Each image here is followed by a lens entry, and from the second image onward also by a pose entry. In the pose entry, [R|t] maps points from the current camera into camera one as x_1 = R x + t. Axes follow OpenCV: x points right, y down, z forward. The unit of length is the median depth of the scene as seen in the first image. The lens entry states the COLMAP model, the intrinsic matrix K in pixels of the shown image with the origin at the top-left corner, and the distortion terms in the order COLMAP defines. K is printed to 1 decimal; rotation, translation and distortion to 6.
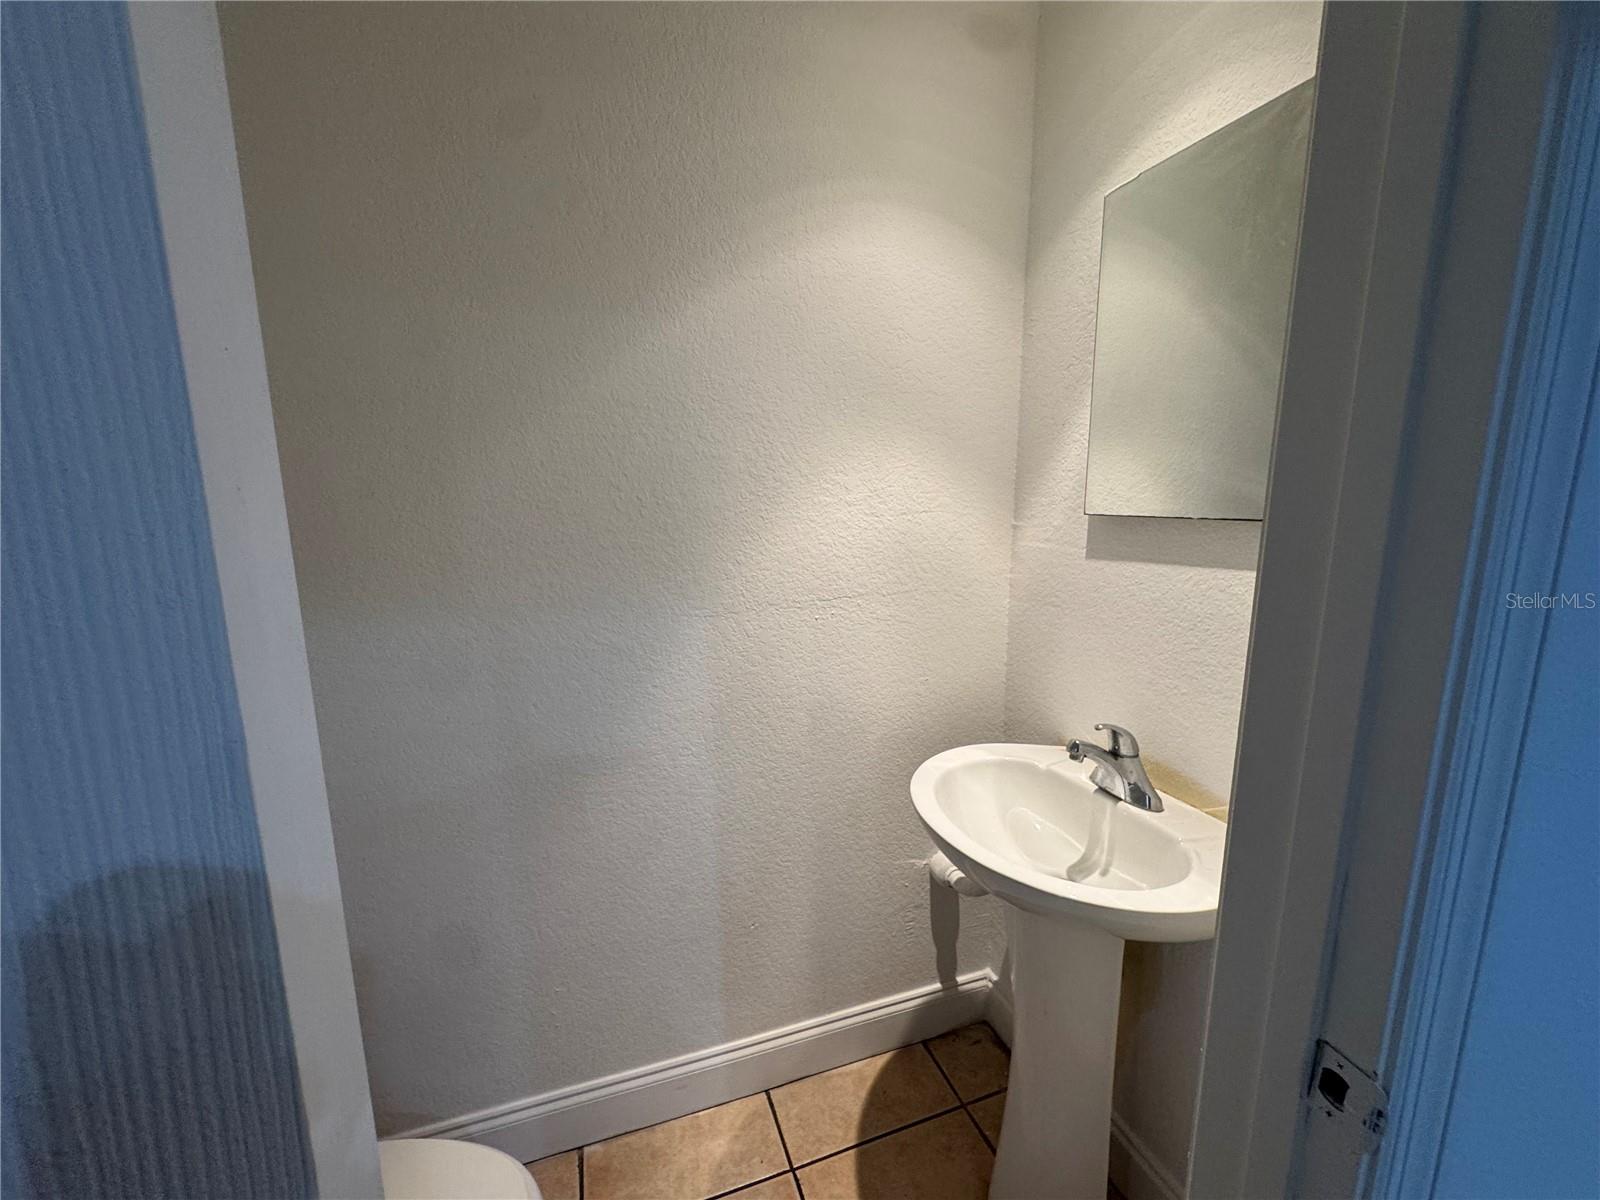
lens RADIAL K [[648.3, 0, 800.0], [0, 648.3, 600.0], [0, 0, 1]] dist [-0.002914, 0.000057]
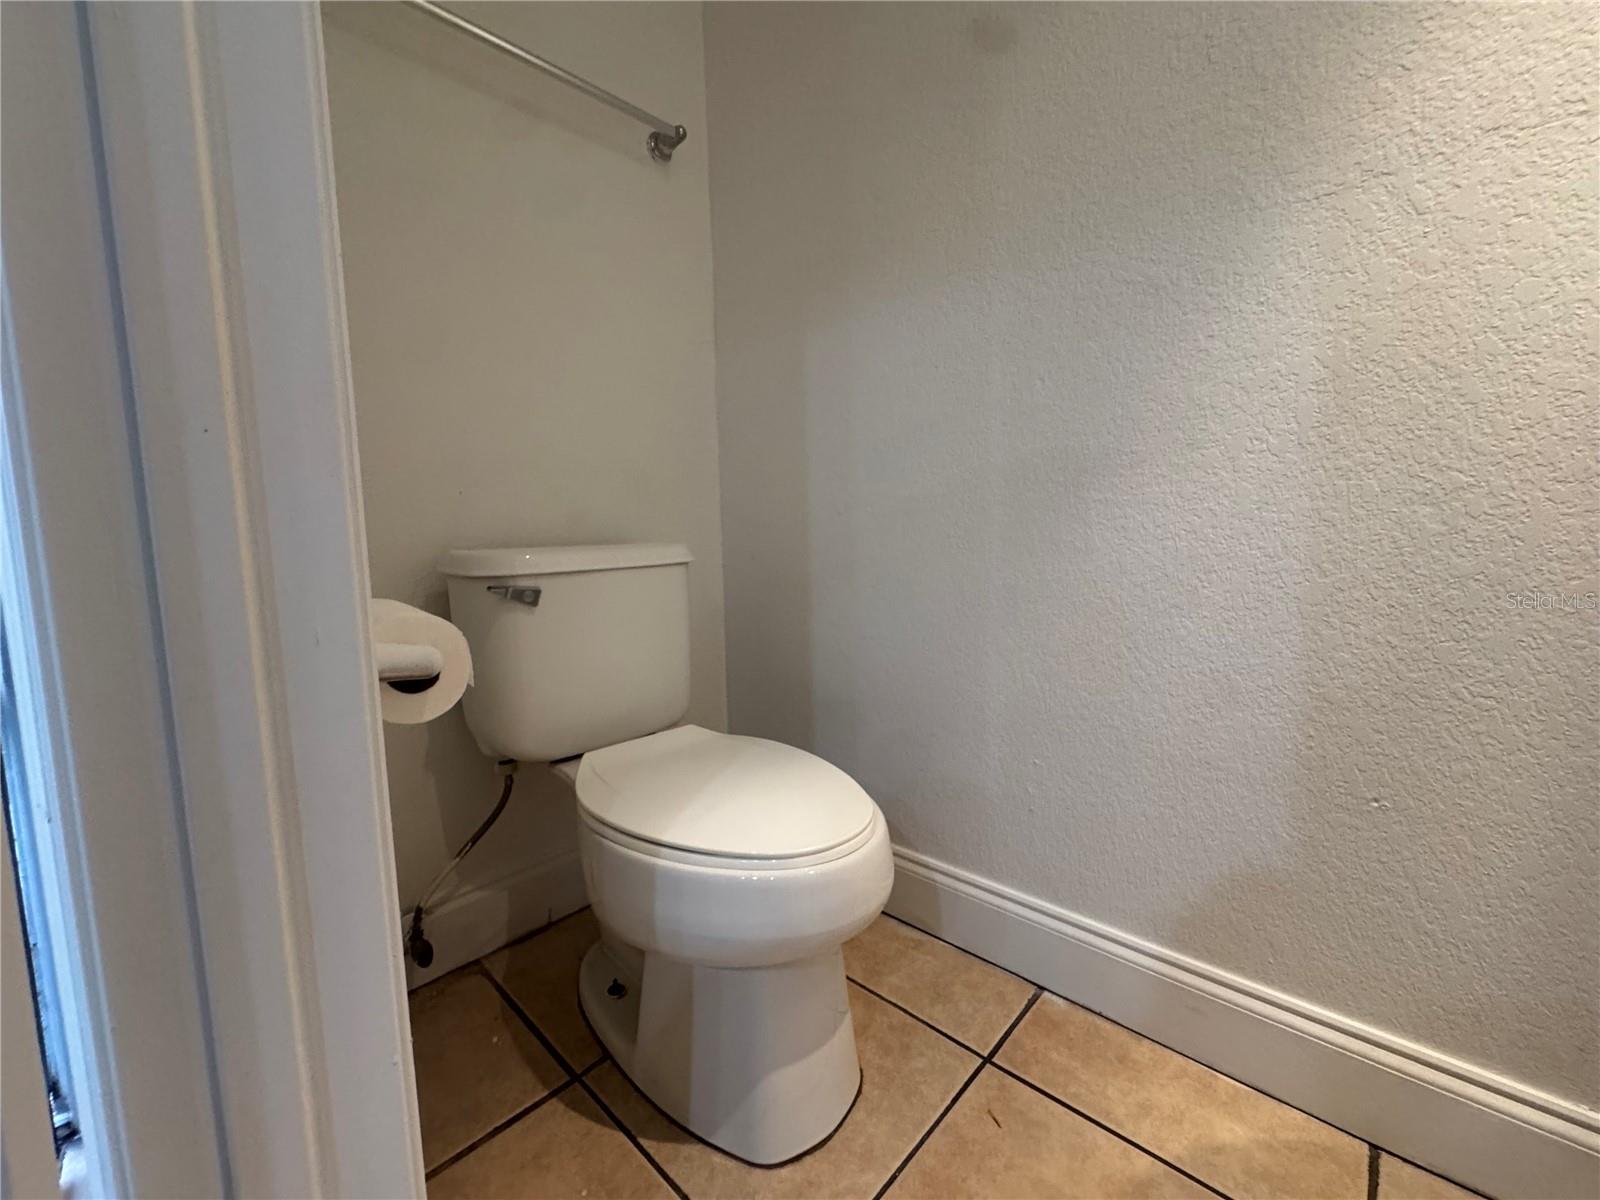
lens RADIAL K [[648.3, 0, 800.0], [0, 648.3, 600.0], [0, 0, 1]] dist [-0.002914, 0.000057]
pose [[0.462391, 0.082758, -0.882806, 0.170821], [-0.129898, 0.991215, 0.024884, 0.406633], [0.877110, 0.103168, 0.469079, 0.337325]]
